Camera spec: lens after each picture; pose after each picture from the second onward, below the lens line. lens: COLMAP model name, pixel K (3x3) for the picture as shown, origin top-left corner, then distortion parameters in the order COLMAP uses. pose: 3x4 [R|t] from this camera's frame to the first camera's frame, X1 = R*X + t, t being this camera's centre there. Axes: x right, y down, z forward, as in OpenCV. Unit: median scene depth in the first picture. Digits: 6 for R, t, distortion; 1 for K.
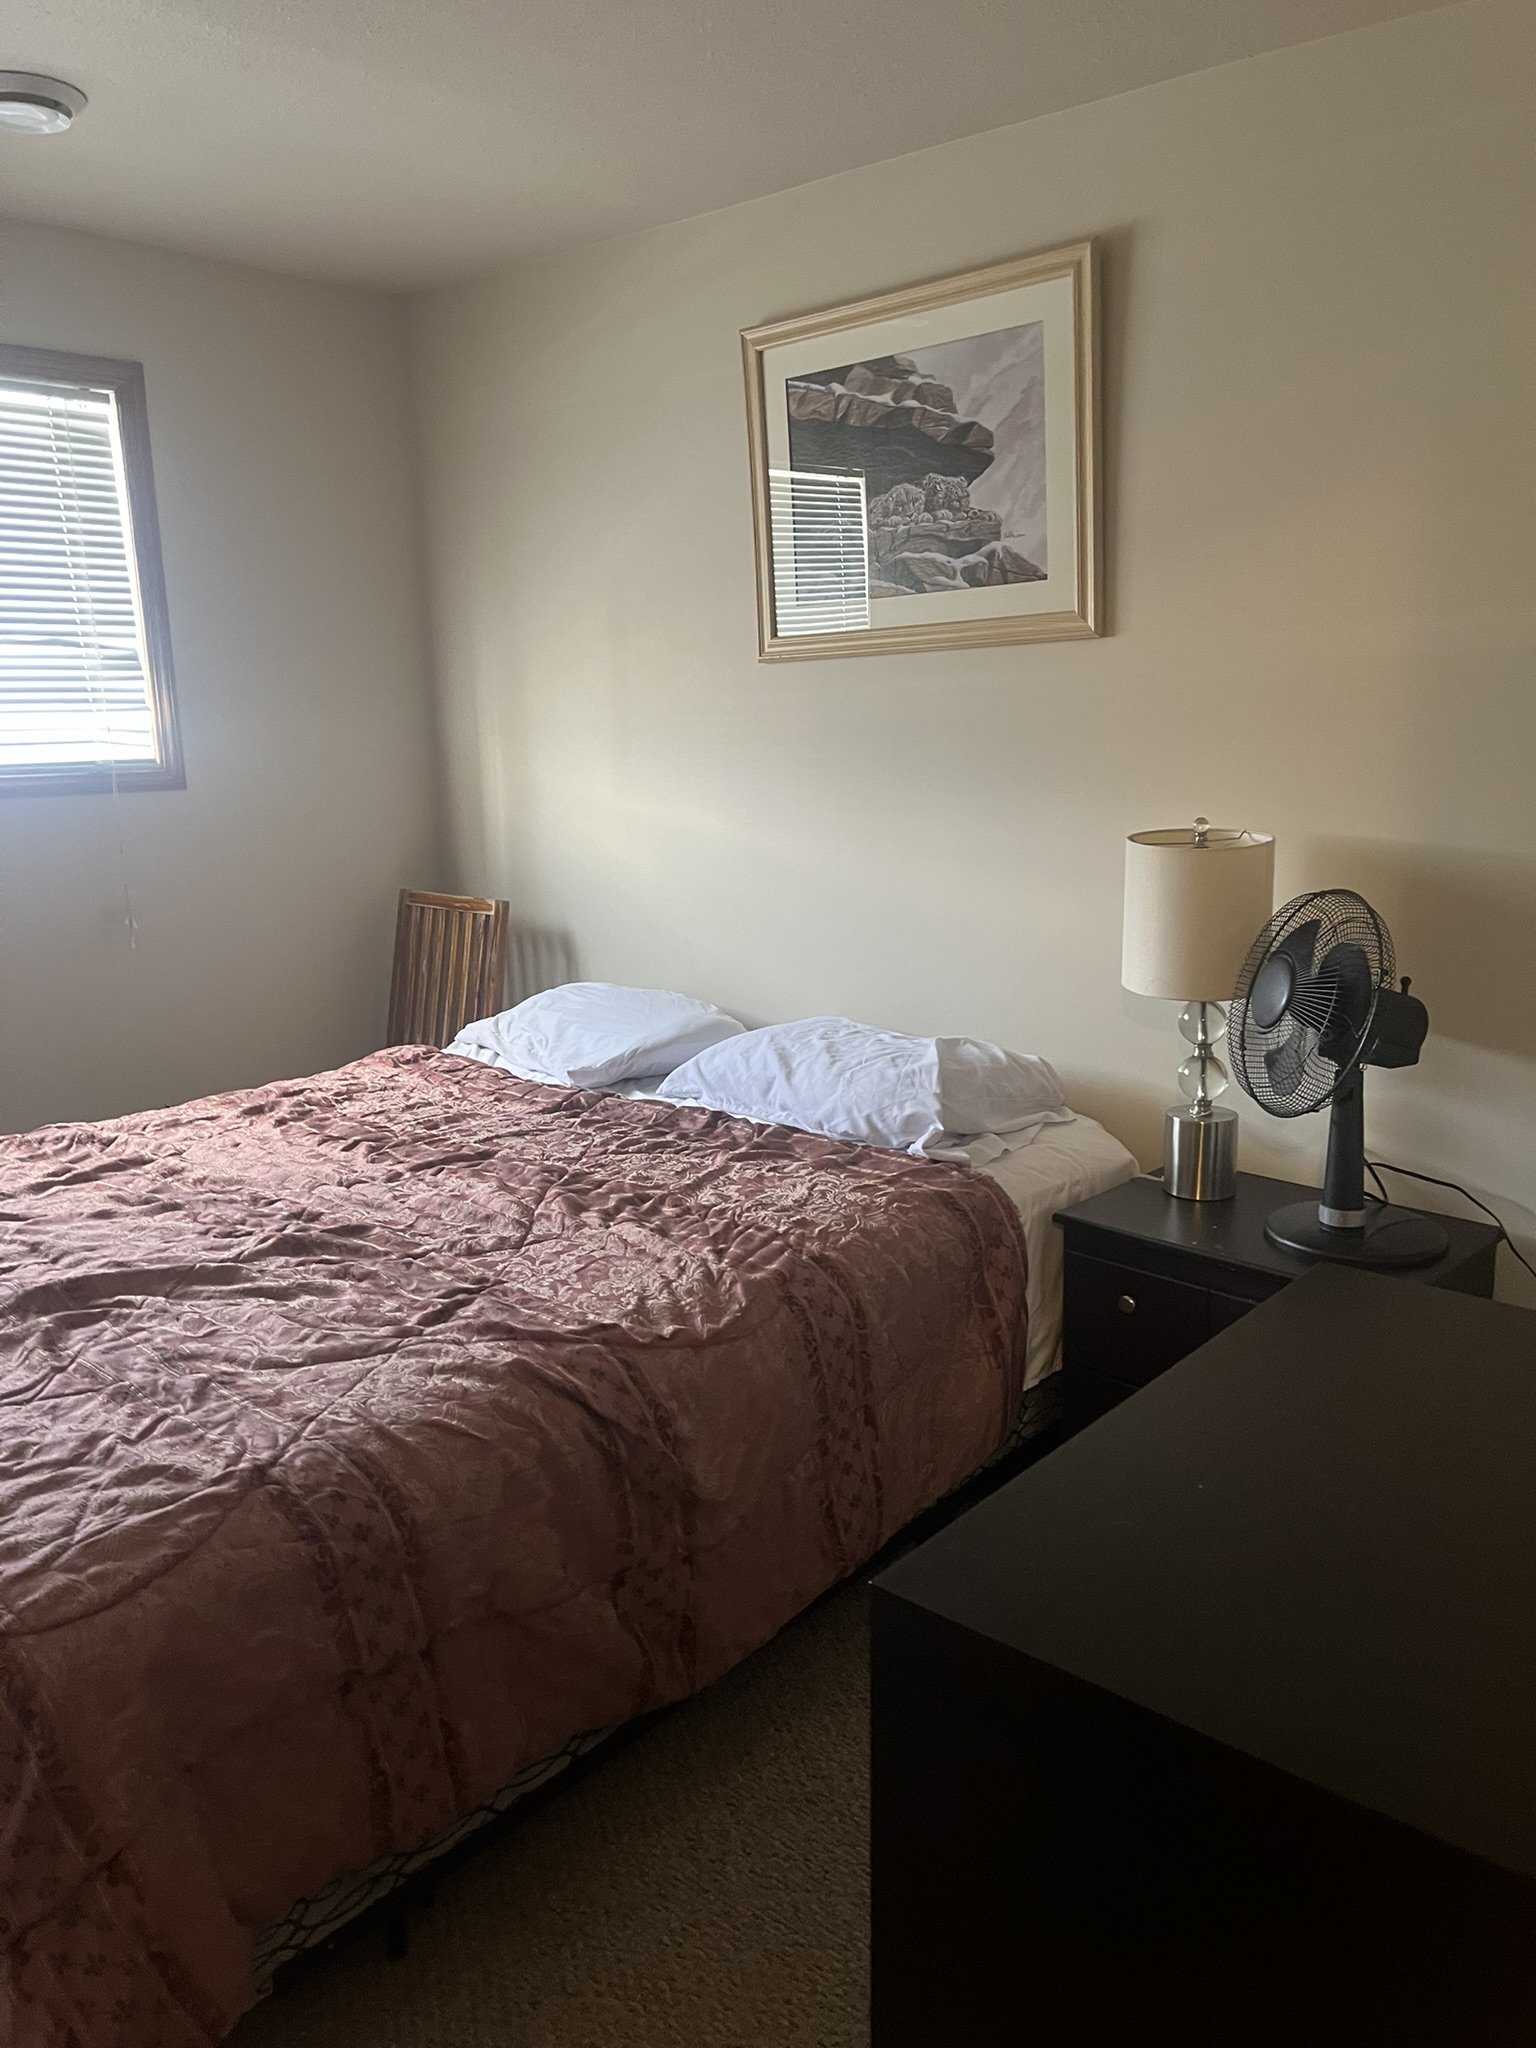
lens RADIAL K [[1531.7, 0, 771.2], [0, 1531.7, 1014.2], [0, 0, 1]] dist [0.031387, -0.055809]
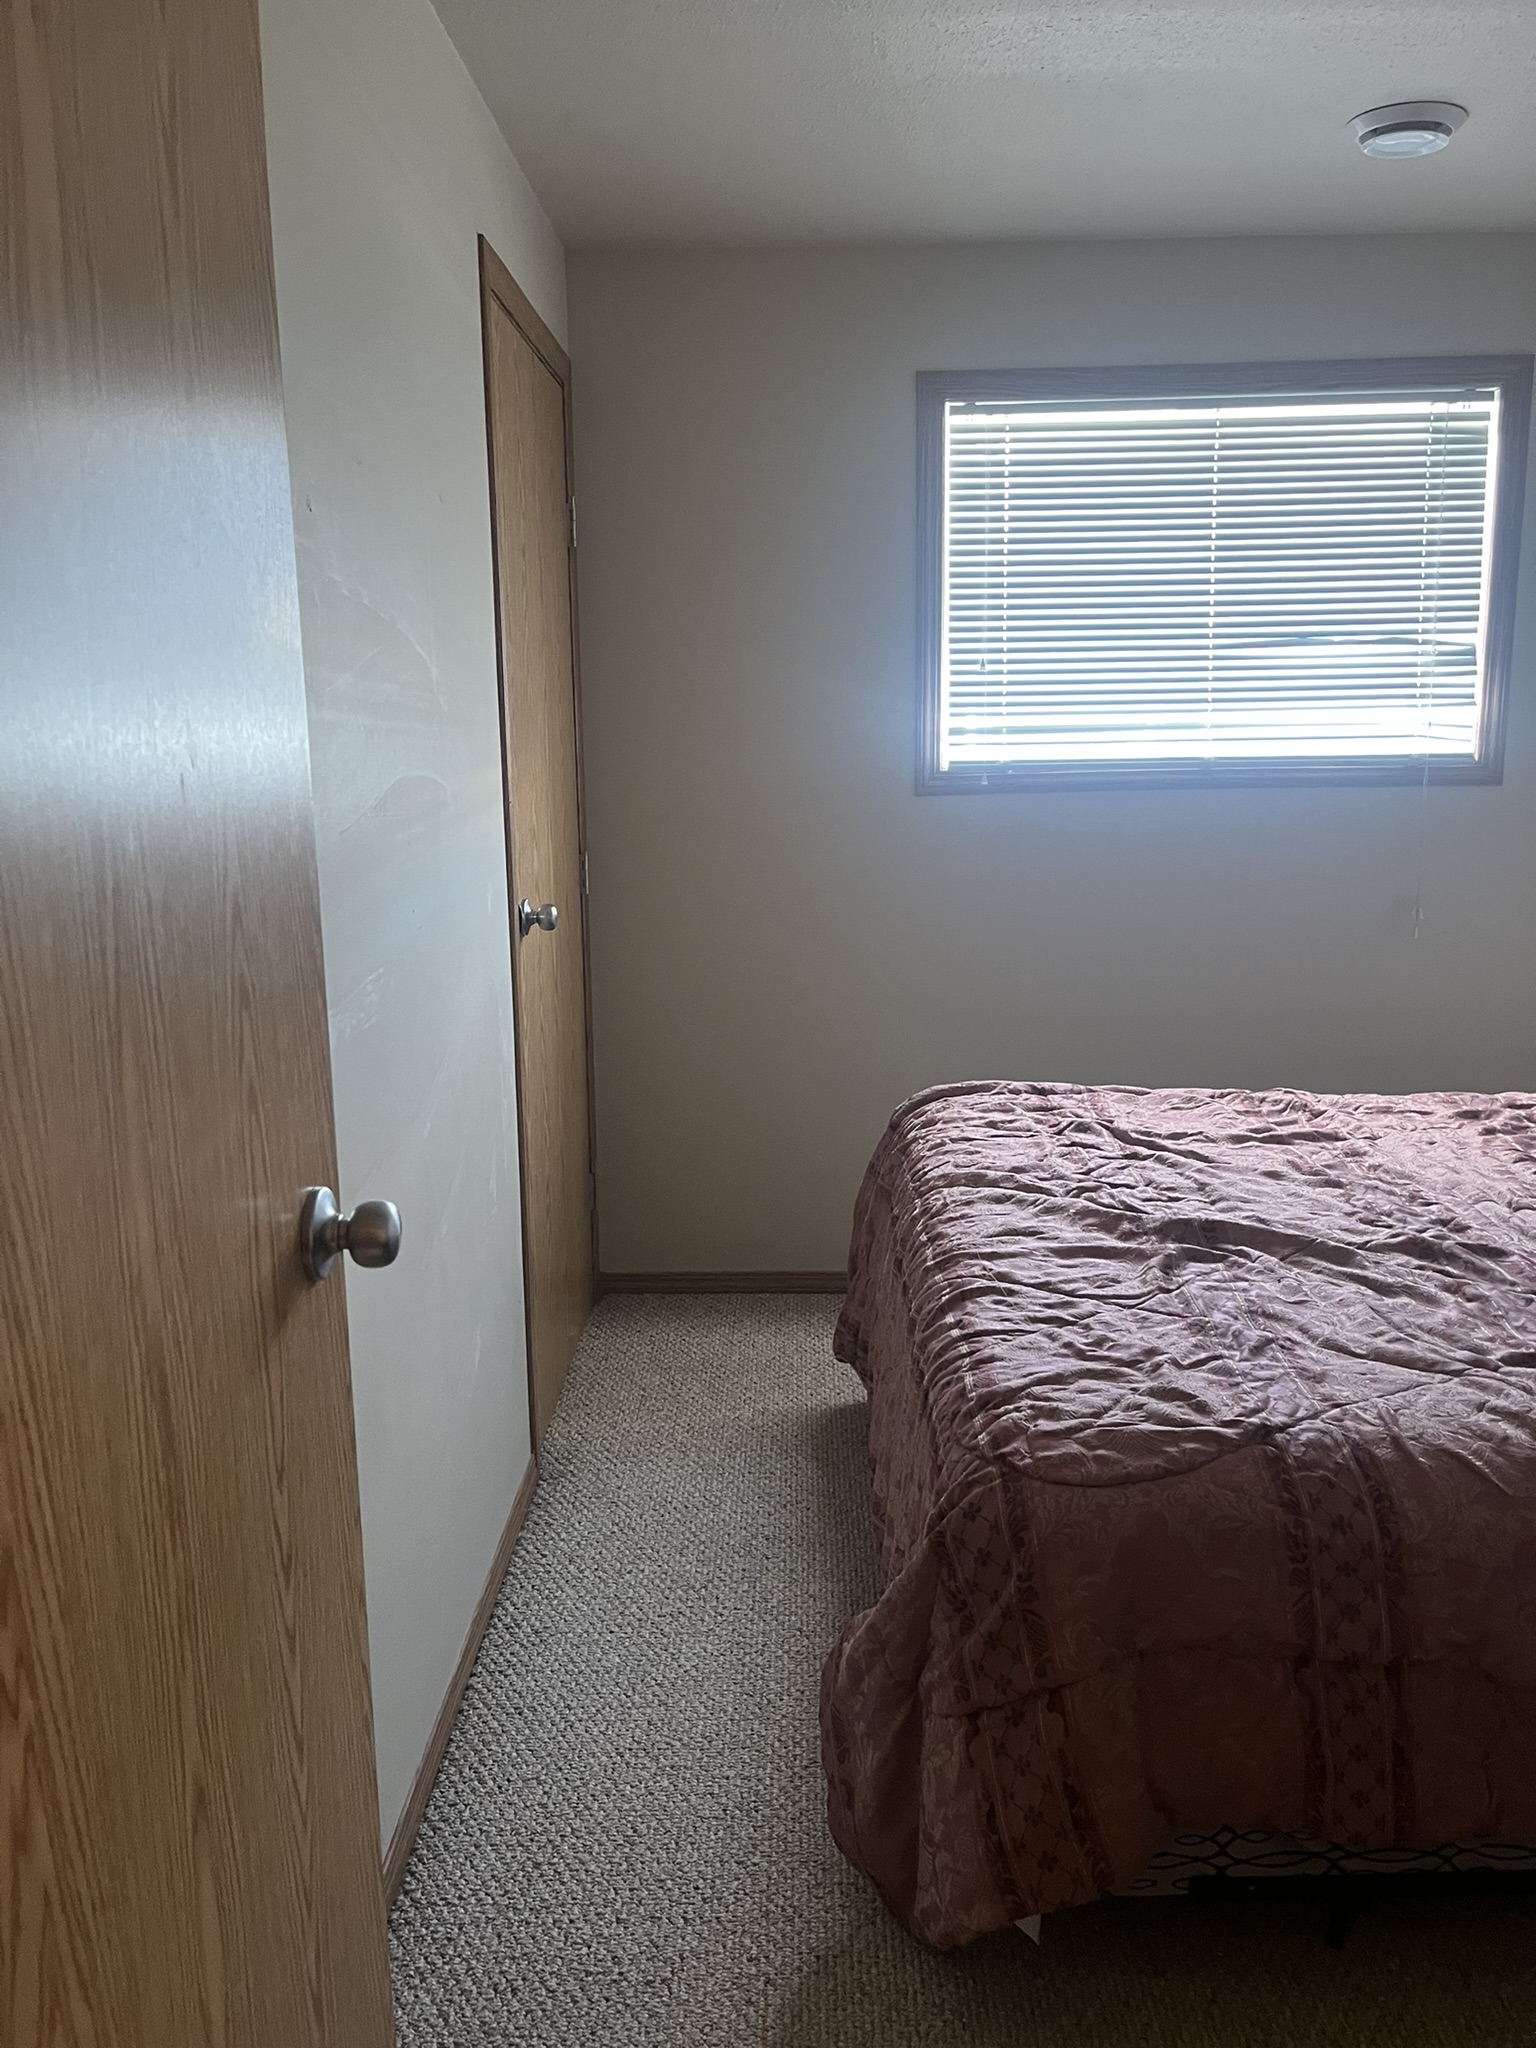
lens RADIAL K [[1531.7, 0, 764.0], [0, 1531.7, 1023.7], [0, 0, 1]] dist [0.031387, -0.055809]
pose [[0.626426, 0.163431, -0.762156, 0.187989], [-0.150413, 0.984740, 0.087534, -0.020063], [0.764831, 0.059805, 0.641449, 0.023999]]
